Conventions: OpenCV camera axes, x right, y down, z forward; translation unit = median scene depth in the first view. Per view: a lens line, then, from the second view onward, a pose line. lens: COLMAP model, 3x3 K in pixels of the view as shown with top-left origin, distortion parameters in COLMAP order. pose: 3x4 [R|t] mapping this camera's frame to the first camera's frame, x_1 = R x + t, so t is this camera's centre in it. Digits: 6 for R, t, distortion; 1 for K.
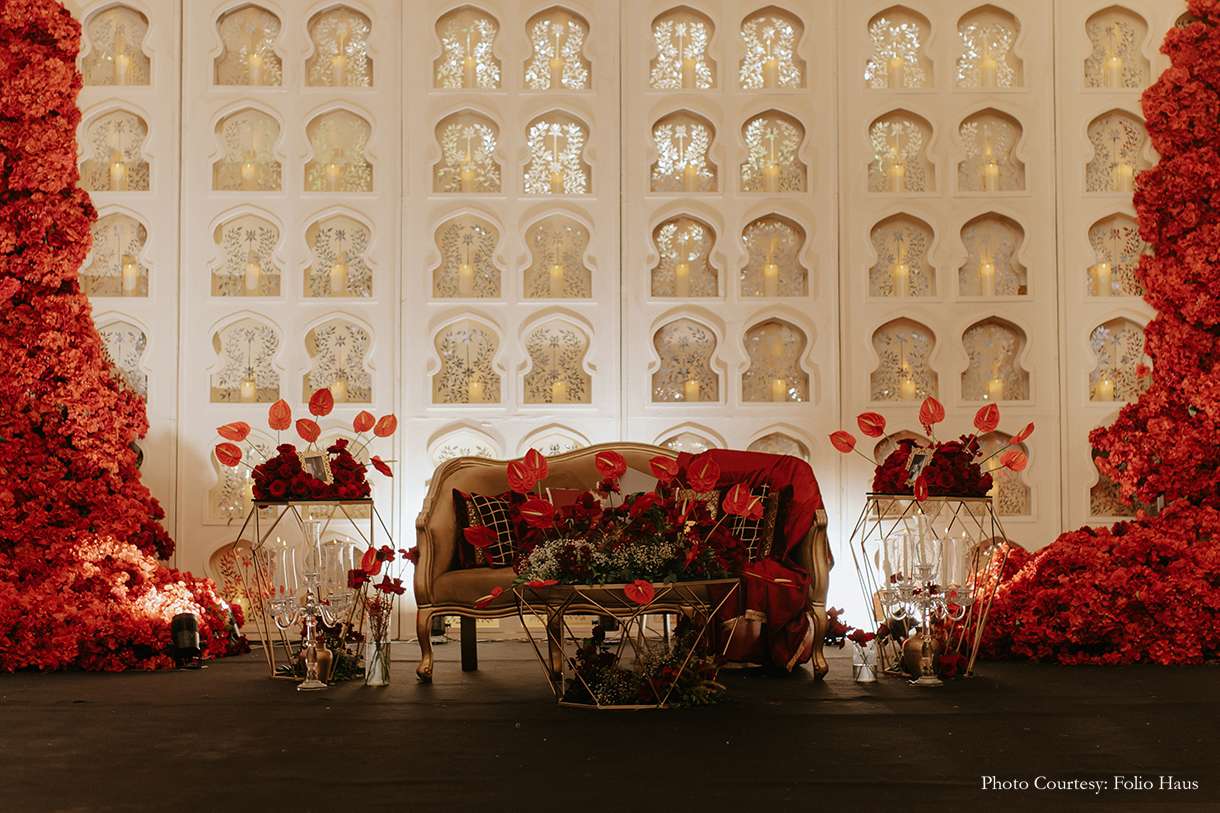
lens RADIAL K [[1146.1, 0, 610.0], [0, 1146.1, 406.5], [0, 0, 1]] dist [-0.017704, -0.021551]
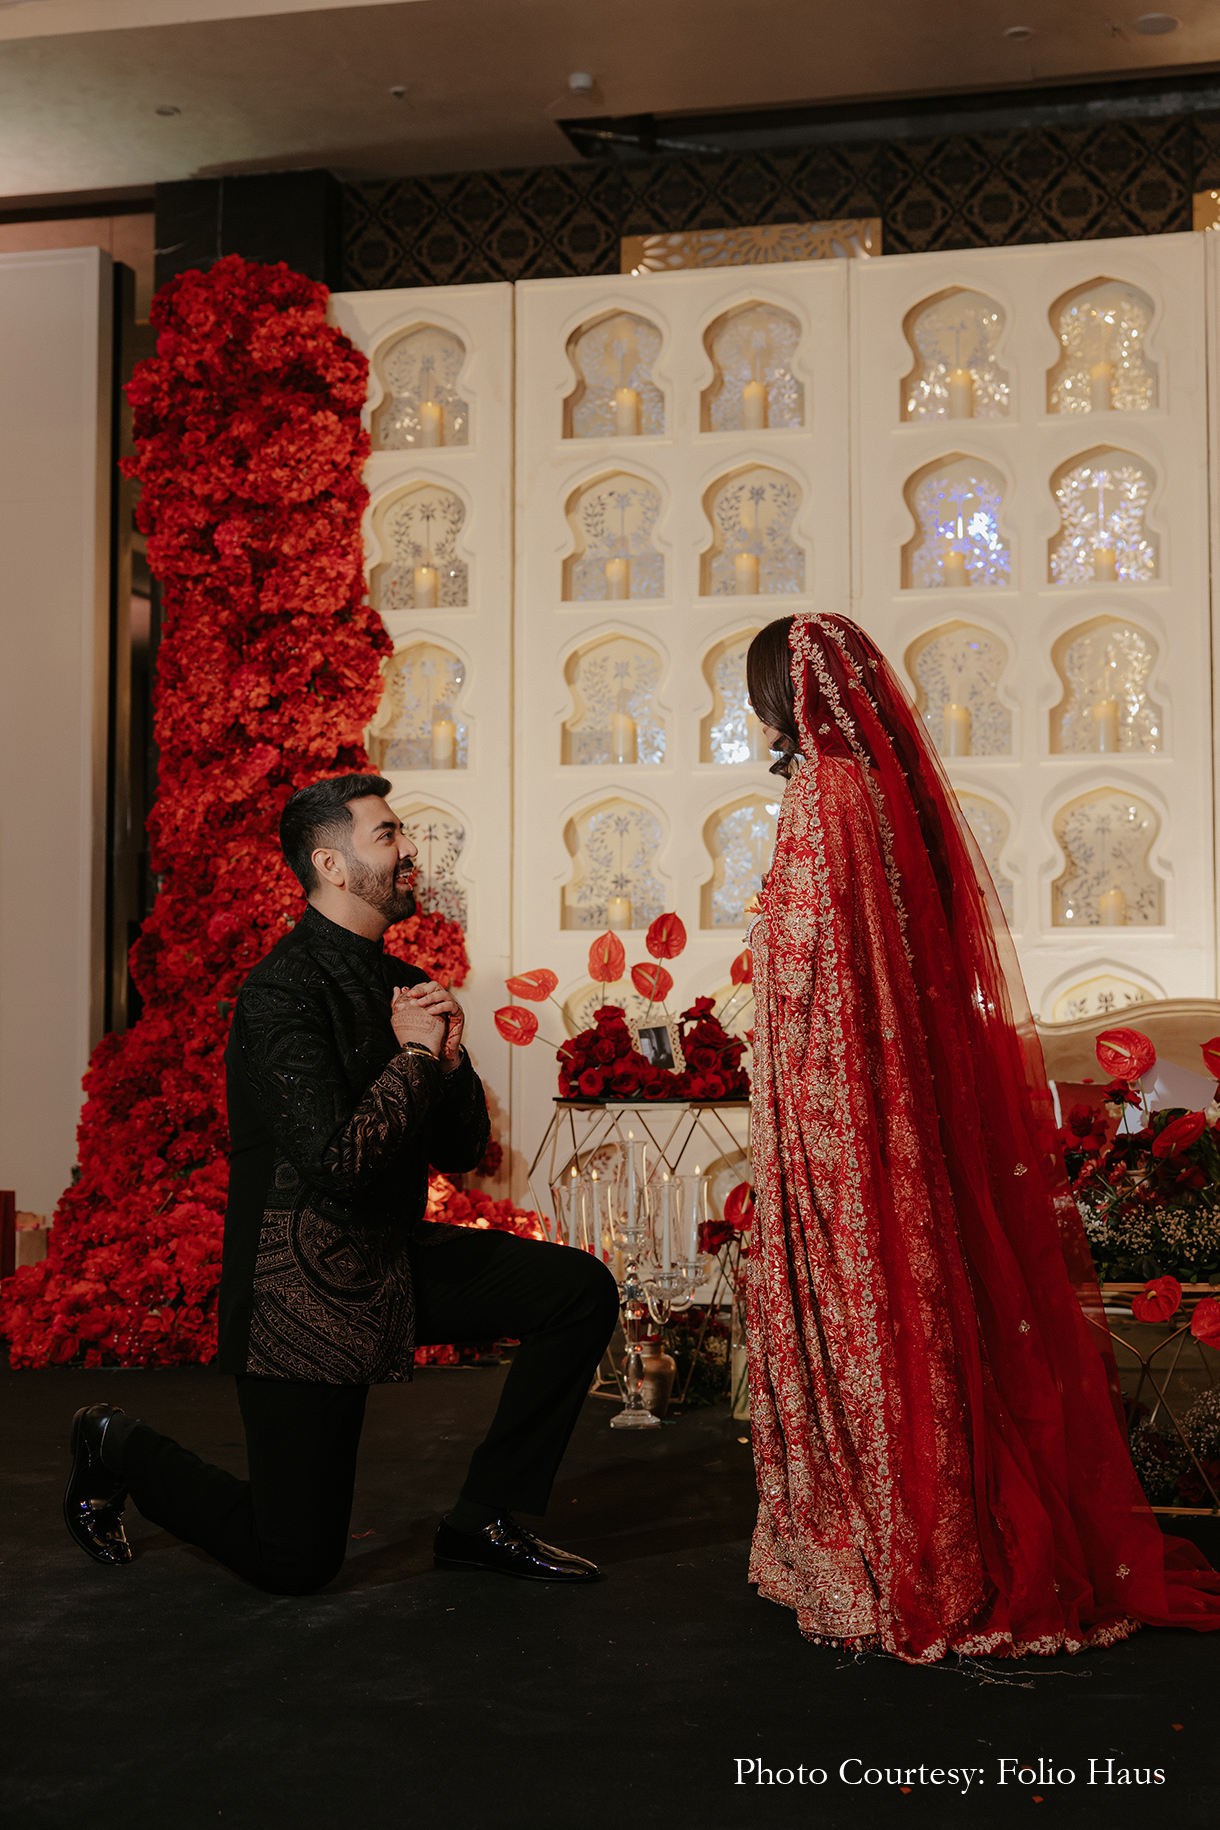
lens RADIAL K [[2161.4, 0, 610.0], [0, 2161.4, 915.0], [0, 0, 1]] dist [-0.004730, -0.020557]
pose [[0.977071, -0.012700, -0.212534, -0.062962], [0.008254, 0.999728, -0.021793, 0.014933], [0.212753, 0.019539, 0.976911, -0.185108]]
